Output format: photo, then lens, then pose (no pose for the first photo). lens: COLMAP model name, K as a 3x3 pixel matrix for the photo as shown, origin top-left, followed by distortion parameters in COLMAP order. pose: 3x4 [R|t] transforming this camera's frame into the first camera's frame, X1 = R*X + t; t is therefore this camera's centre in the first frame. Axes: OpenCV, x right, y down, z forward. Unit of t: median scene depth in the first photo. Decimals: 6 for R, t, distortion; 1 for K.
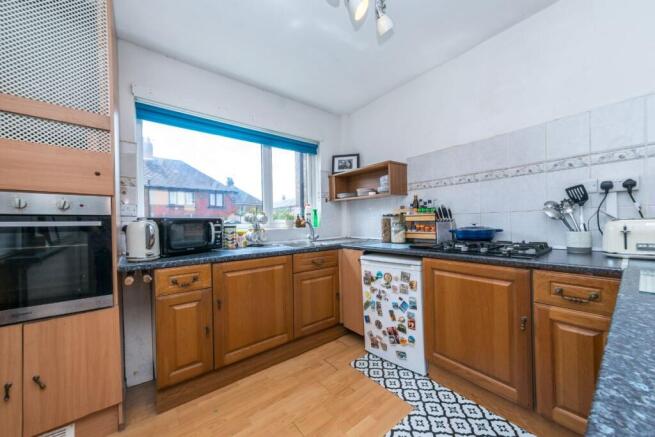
lens RADIAL K [[237.9, 0, 328.8], [0, 237.9, 219.1], [0, 0, 1]] dist [0.011420, 0.000031]
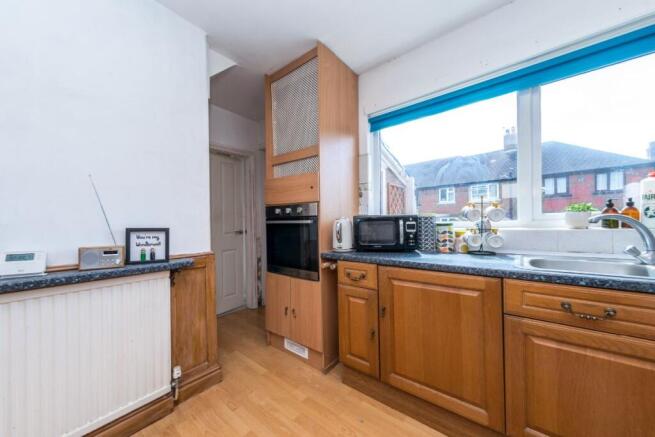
lens RADIAL K [[237.9, 0, 327.1], [0, 237.9, 221.8], [0, 0, 1]] dist [0.011420, 0.000031]
pose [[0.219849, 0.011418, -0.975467, 0.333701], [0.028088, 0.999443, 0.018029, -0.002835], [0.975129, -0.031363, 0.219406, 0.558098]]
